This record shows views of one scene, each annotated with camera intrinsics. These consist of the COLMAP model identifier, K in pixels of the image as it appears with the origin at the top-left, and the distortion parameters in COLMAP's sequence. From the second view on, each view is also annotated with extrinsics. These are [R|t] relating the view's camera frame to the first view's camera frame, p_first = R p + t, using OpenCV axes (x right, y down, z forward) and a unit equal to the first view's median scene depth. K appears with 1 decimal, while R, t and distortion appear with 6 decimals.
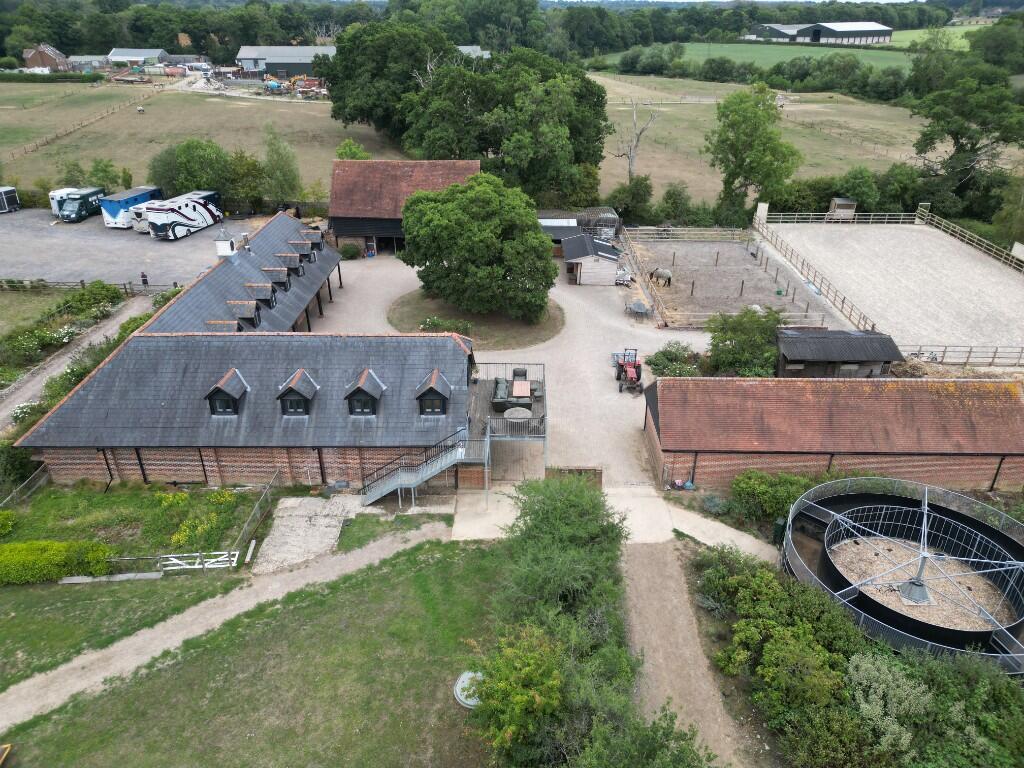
lens RADIAL K [[715.4, 0, 513.7], [0, 715.4, 385.2], [0, 0, 1]] dist [0.087798, -0.089346]
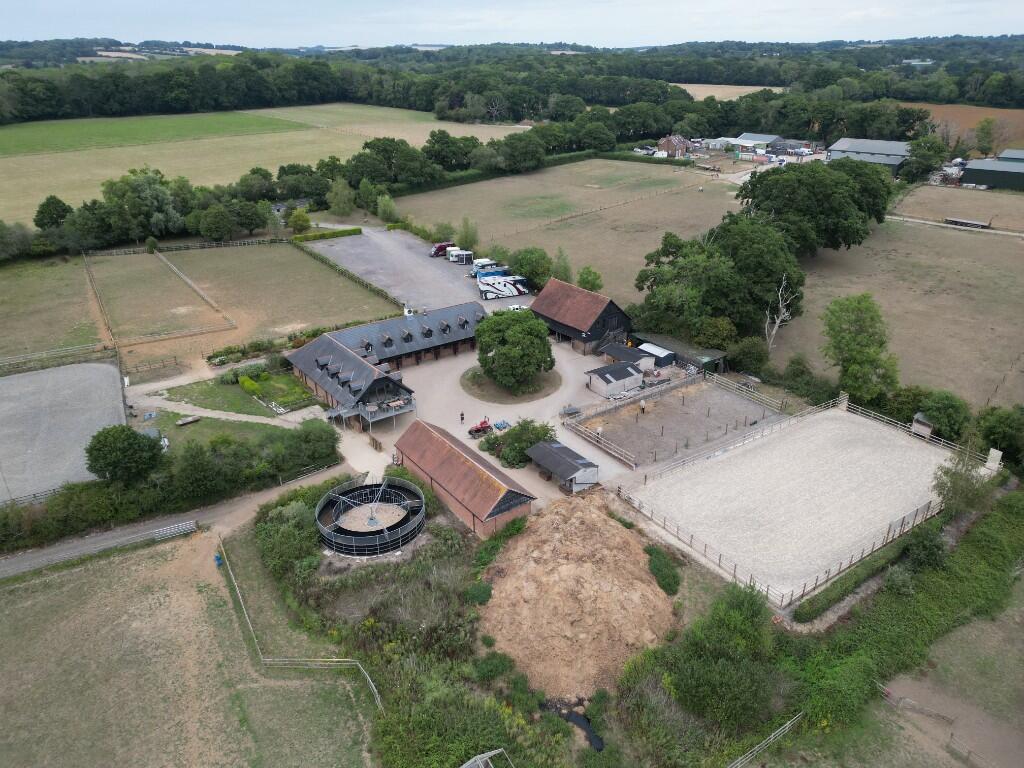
lens RADIAL K [[715.4, 0, 513.7], [0, 715.4, 385.2], [0, 0, 1]] dist [0.087798, -0.089346]
pose [[0.595463, 0.333230, -0.731014, 1.306170], [-0.364675, 0.922889, 0.123642, -0.325697], [0.715846, 0.192958, 0.671067, -0.191443]]
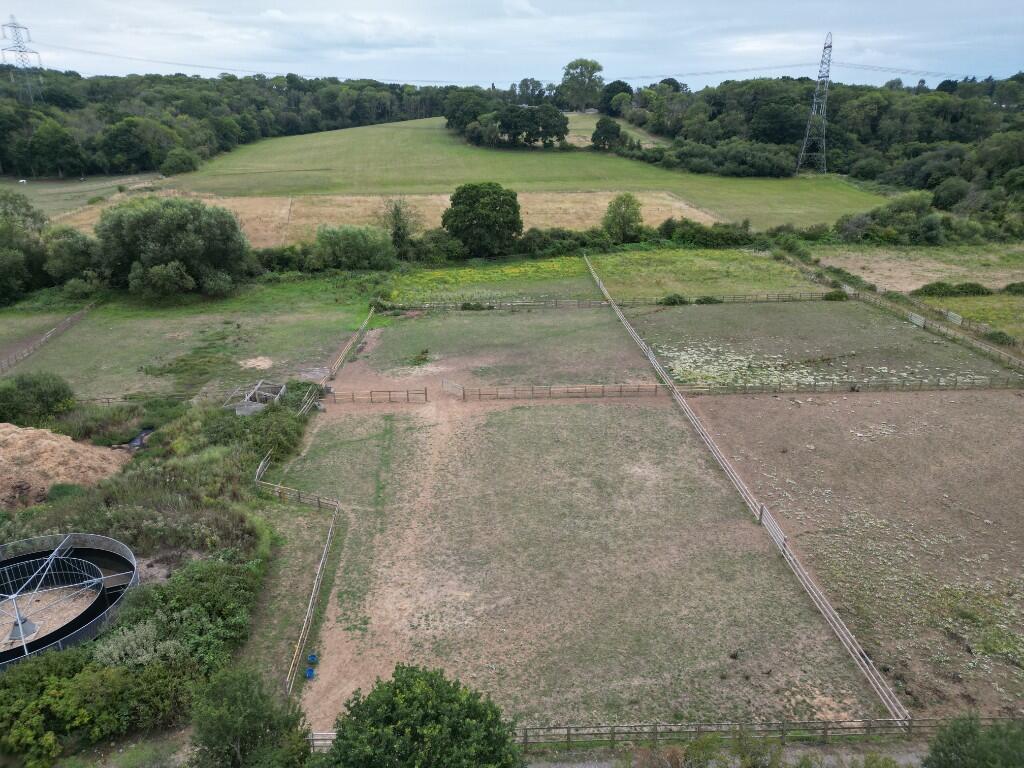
lens RADIAL K [[715.4, 0, 513.7], [0, 715.4, 385.2], [0, 0, 1]] dist [0.087798, -0.089346]
pose [[-0.199004, -0.347845, 0.916189, -0.295350], [0.446869, 0.799827, 0.400730, -0.081016], [-0.872184, 0.489163, -0.003727, 0.066097]]
